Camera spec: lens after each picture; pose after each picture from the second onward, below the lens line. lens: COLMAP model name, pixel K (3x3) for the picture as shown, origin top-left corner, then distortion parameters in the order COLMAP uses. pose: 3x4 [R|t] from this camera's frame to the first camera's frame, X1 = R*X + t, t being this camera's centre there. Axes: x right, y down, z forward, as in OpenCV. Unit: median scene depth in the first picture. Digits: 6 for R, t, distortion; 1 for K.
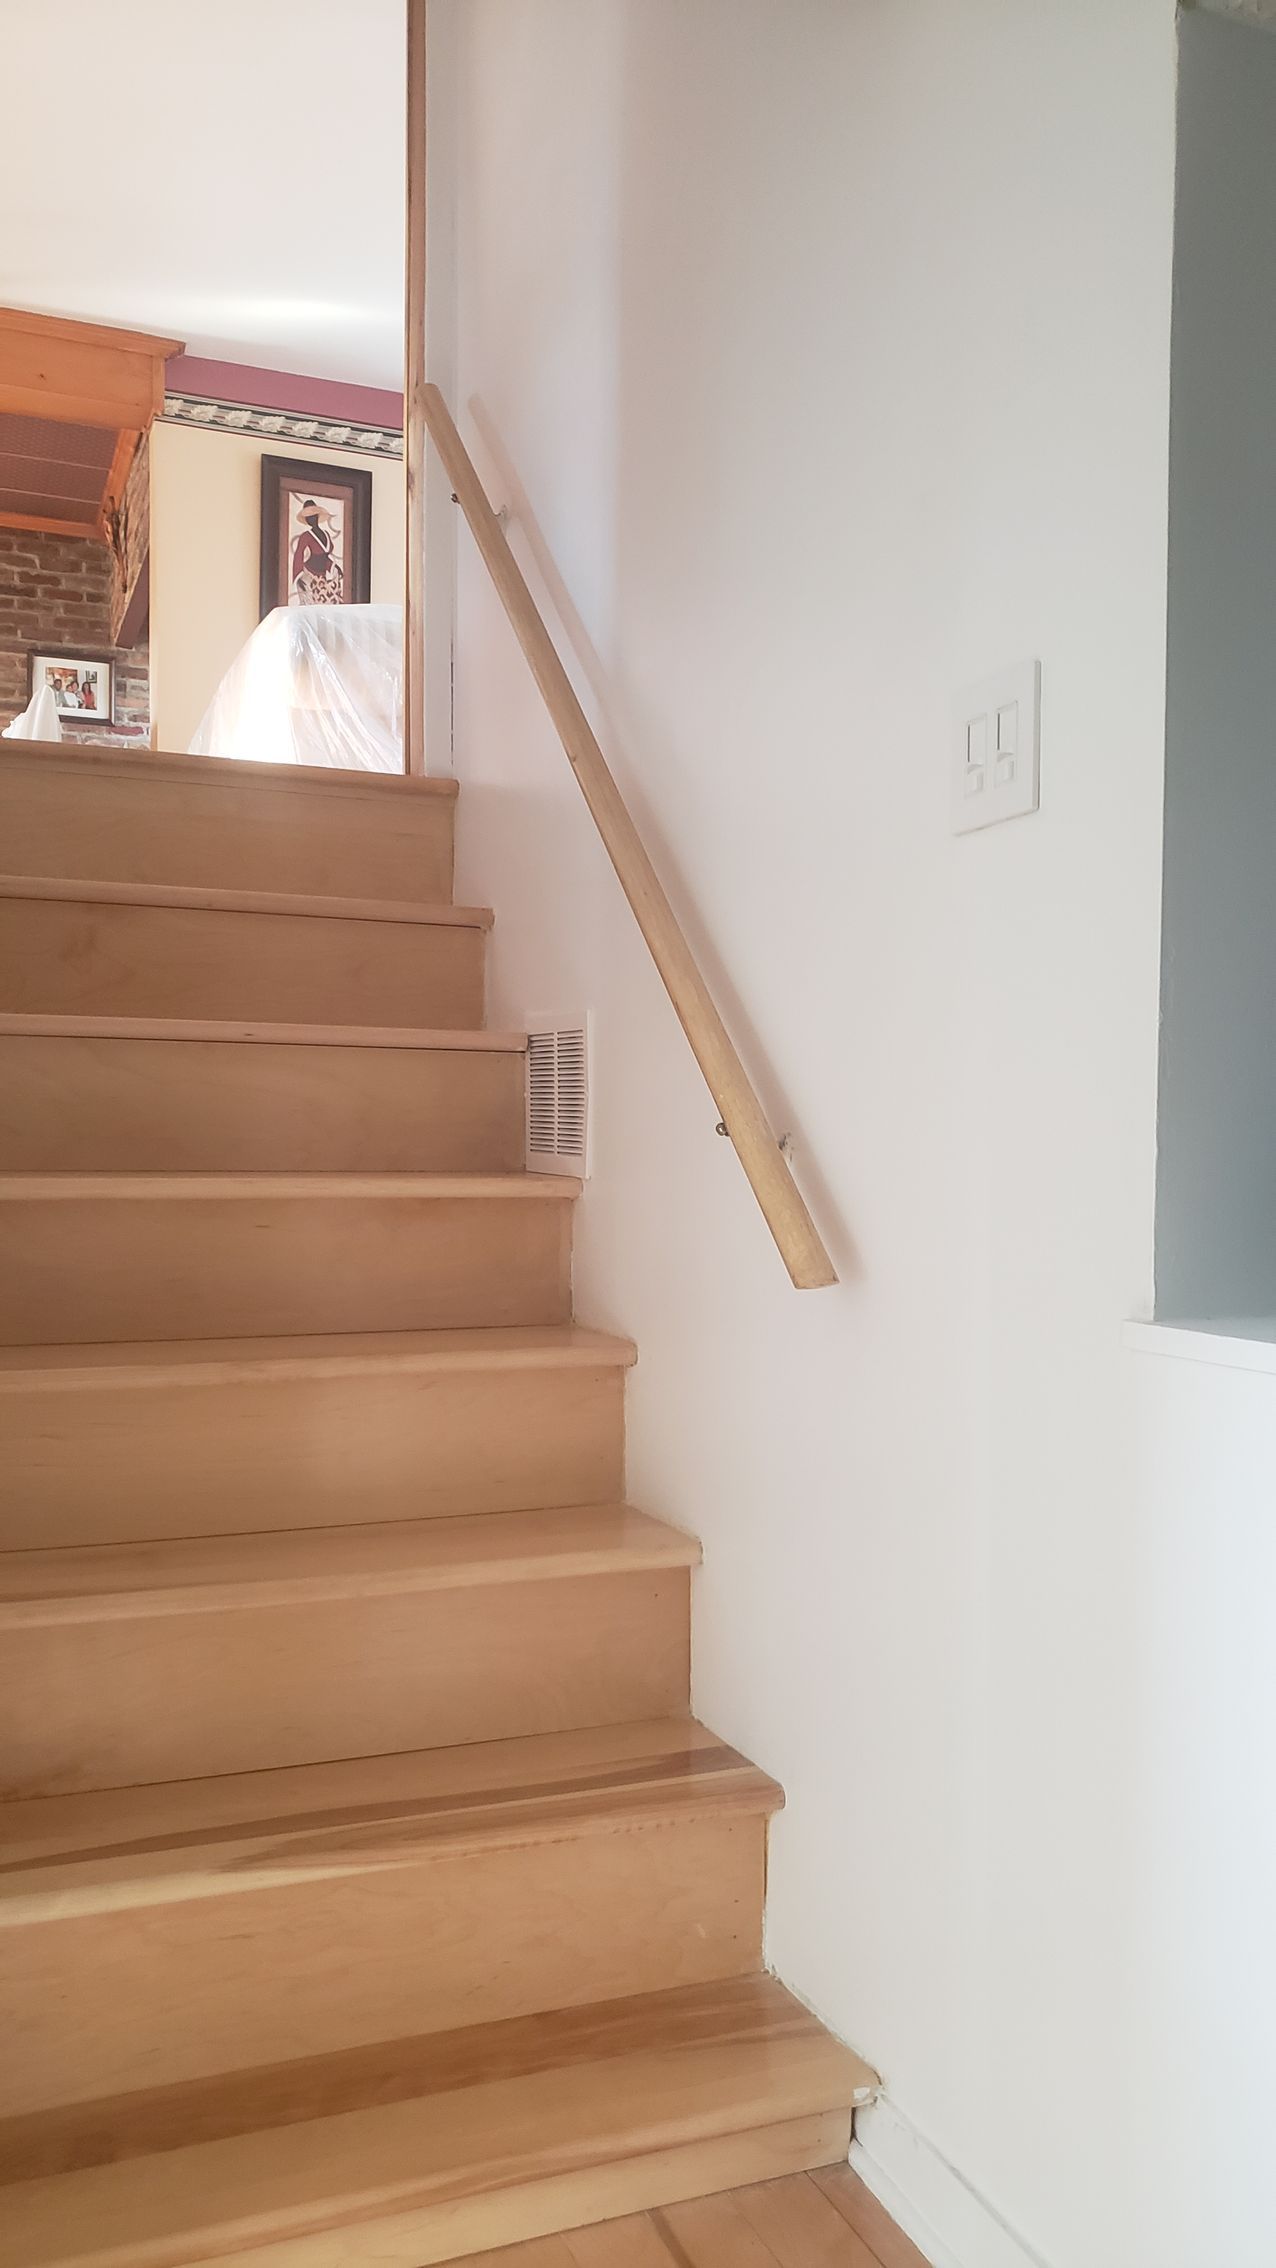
lens RADIAL K [[1697.1, 0, 601.7], [0, 1697.1, 1191.8], [0, 0, 1]] dist [-0.002870, 0.013302]
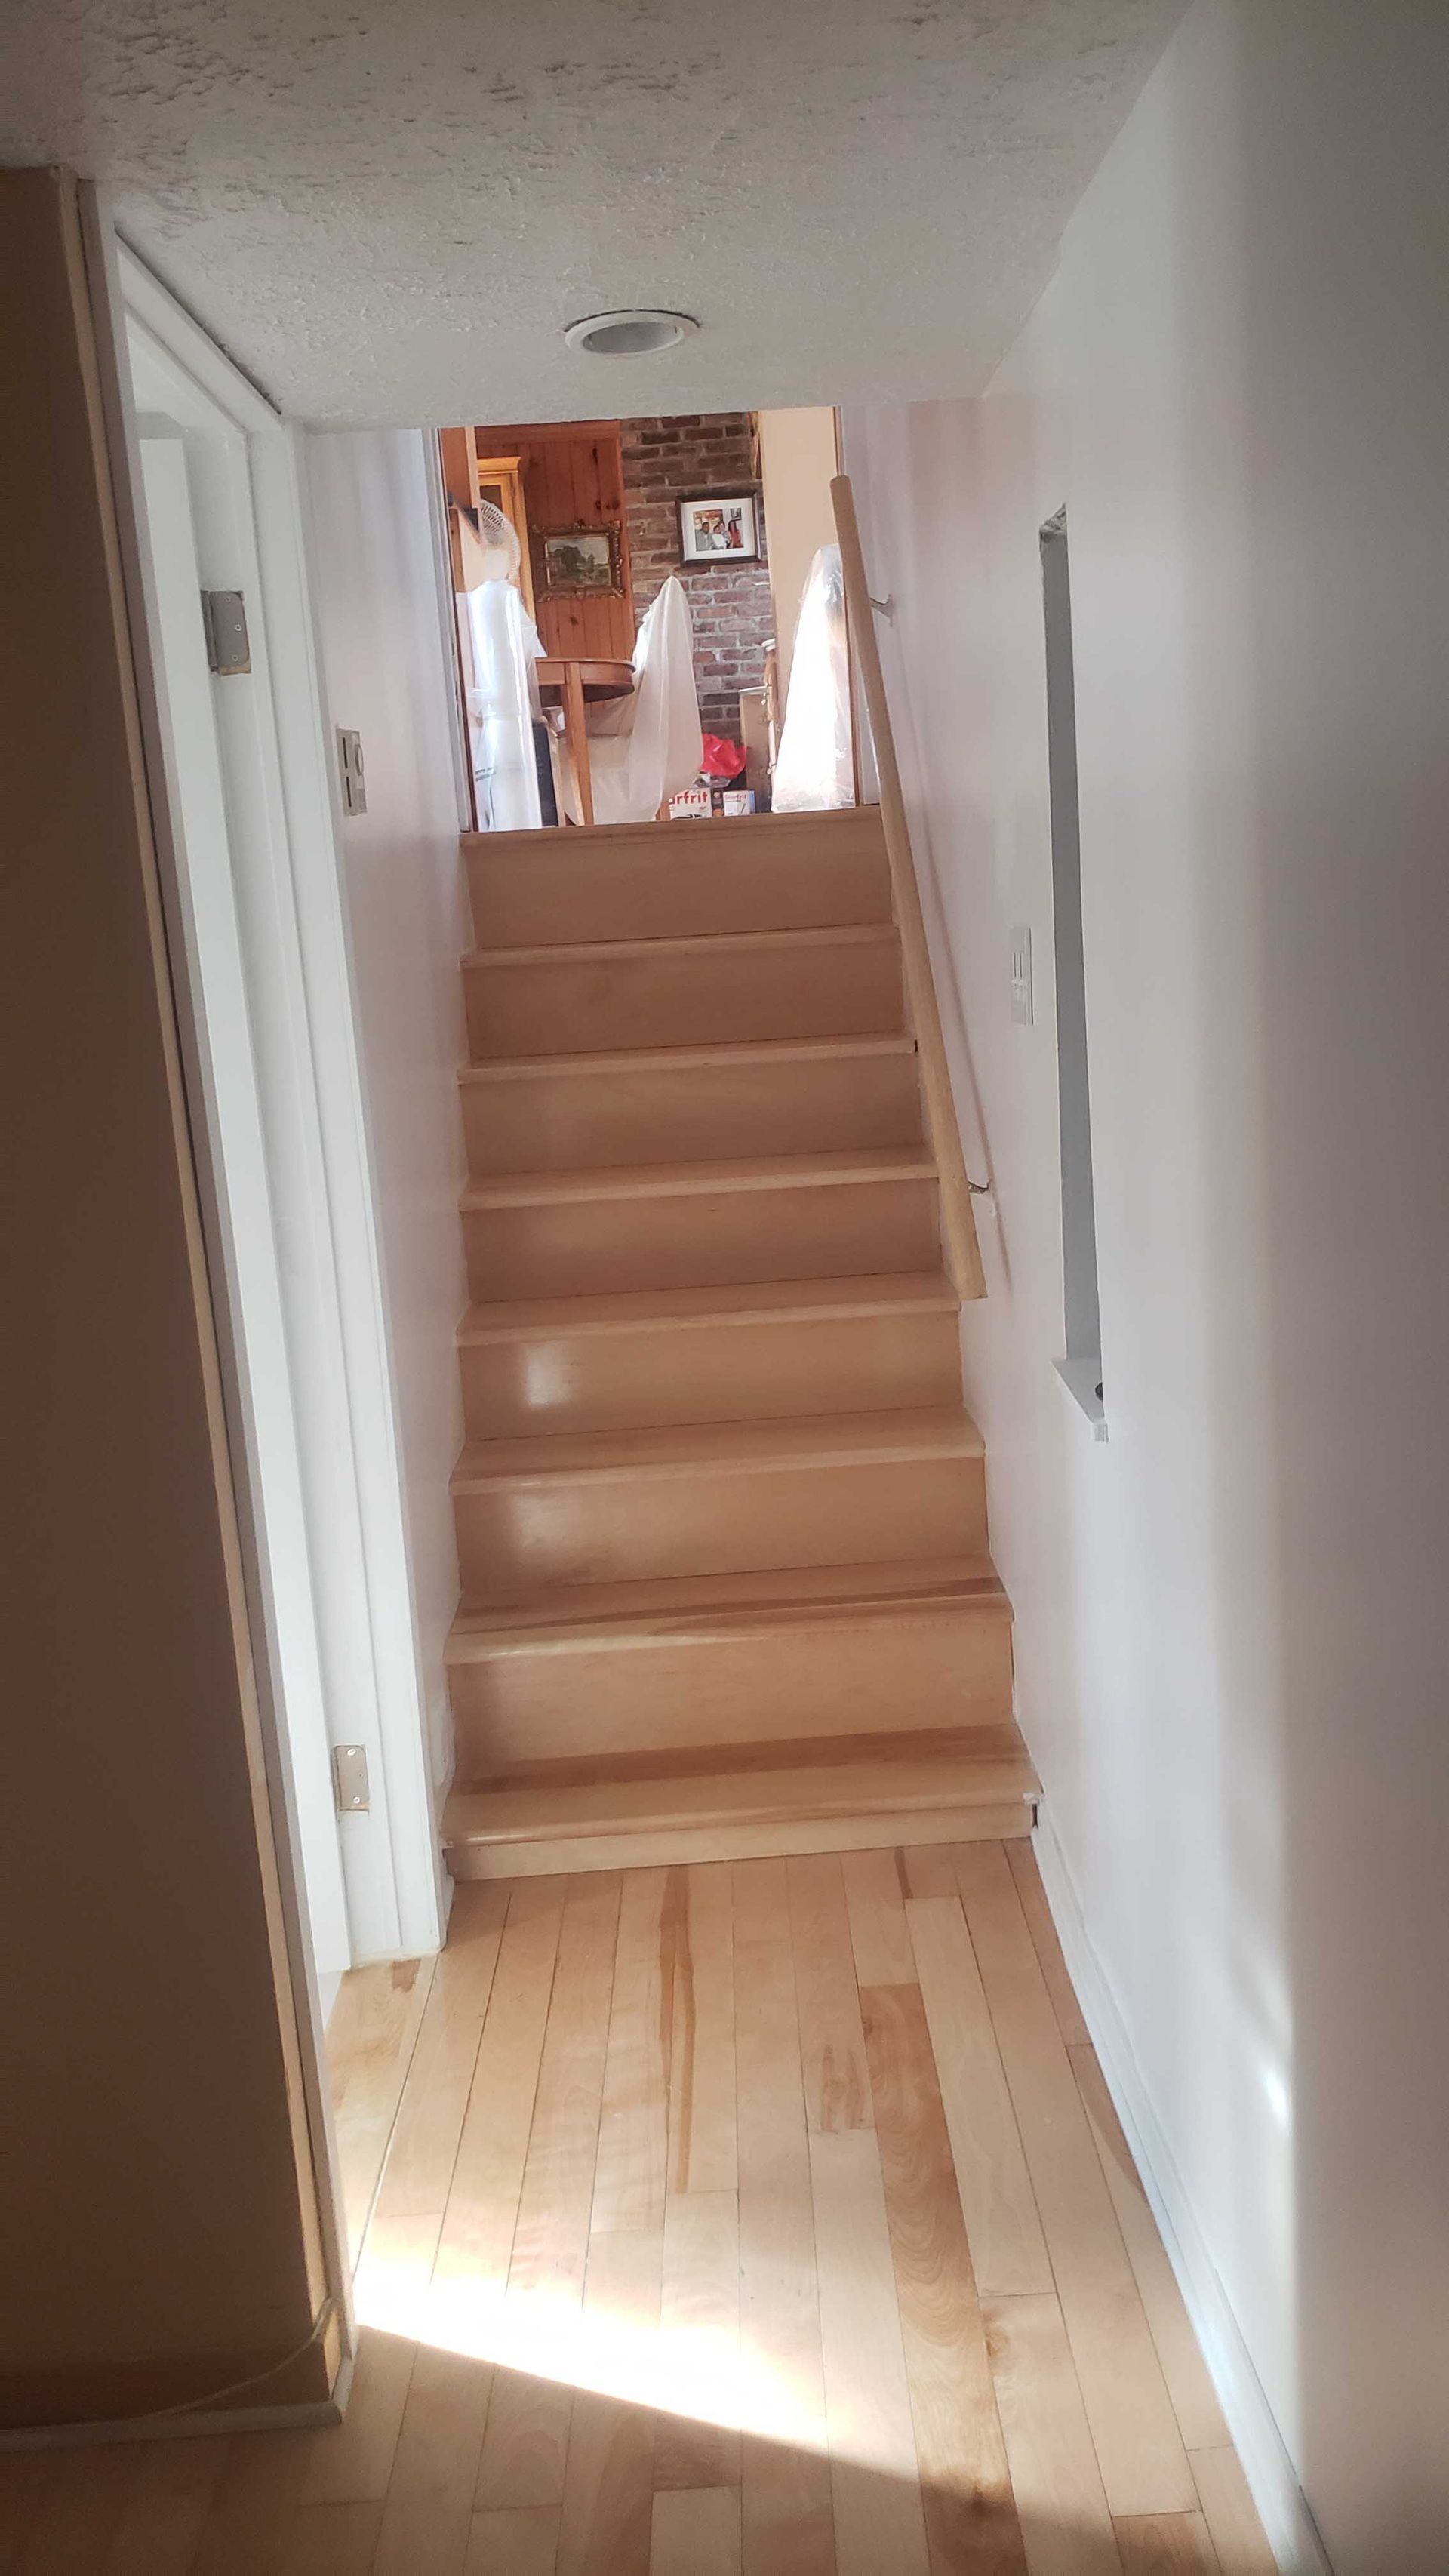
lens RADIAL K [[1927.5, 0, 730.2], [0, 1927.5, 1286.7], [0, 0, 1]] dist [-0.002870, 0.013302]
pose [[0.928943, 0.000301, -0.370223, 0.123897], [0.072658, 0.980405, 0.183106, -0.062673], [0.363023, -0.196994, 0.910718, -0.142545]]
